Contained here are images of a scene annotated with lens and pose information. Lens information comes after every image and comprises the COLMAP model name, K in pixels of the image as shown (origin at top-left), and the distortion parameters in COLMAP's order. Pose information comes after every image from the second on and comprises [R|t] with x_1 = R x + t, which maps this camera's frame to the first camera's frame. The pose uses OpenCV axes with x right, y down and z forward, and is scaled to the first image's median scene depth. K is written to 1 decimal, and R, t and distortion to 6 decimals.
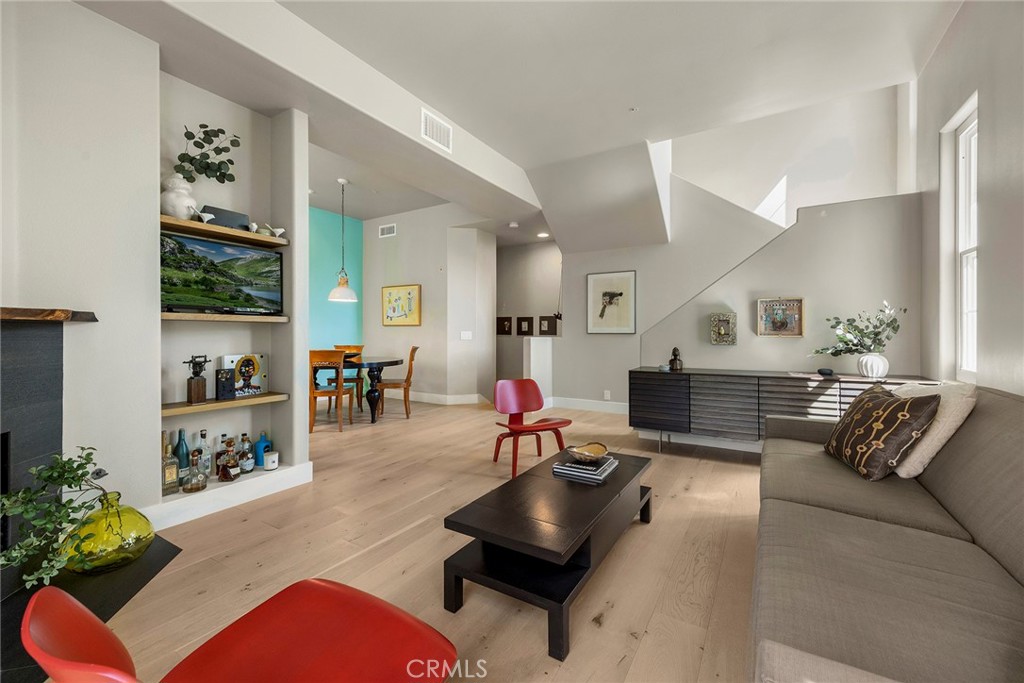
lens RADIAL K [[400.4, 0, 513.5], [0, 400.4, 332.2], [0, 0, 1]] dist [-0.002130, 0.001806]
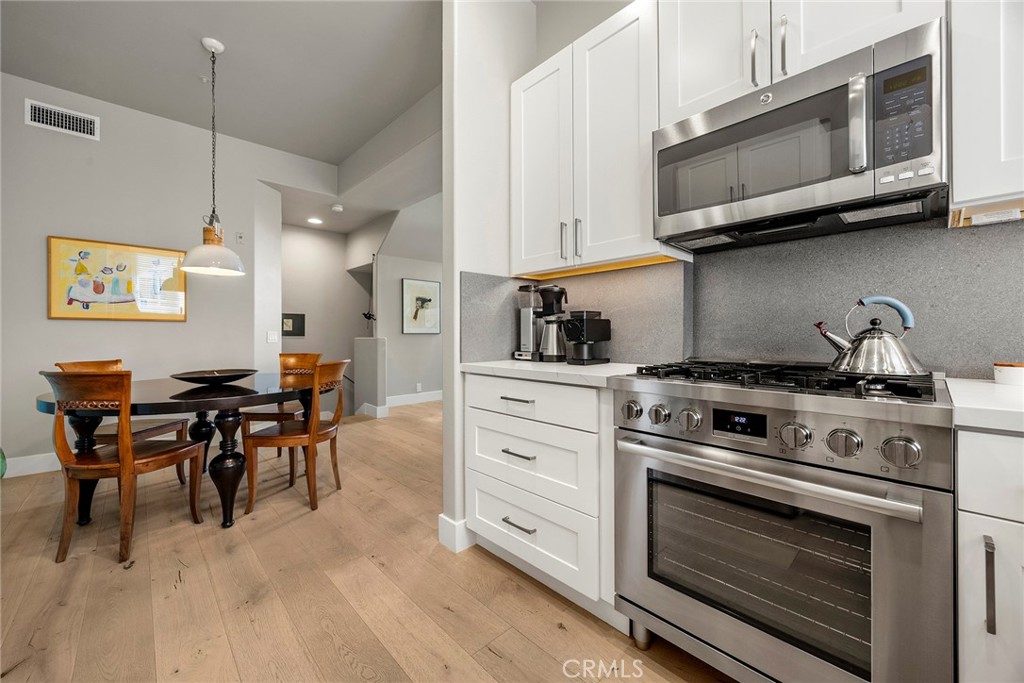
lens RADIAL K [[400.4, 0, 510.1], [0, 400.4, 329.2], [0, 0, 1]] dist [-0.002130, 0.001806]
pose [[0.261613, 0.009201, 0.965129, -0.824714], [0.005723, 0.999922, -0.011084, 0.005270], [-0.965156, 0.008423, 0.261540, 0.472330]]
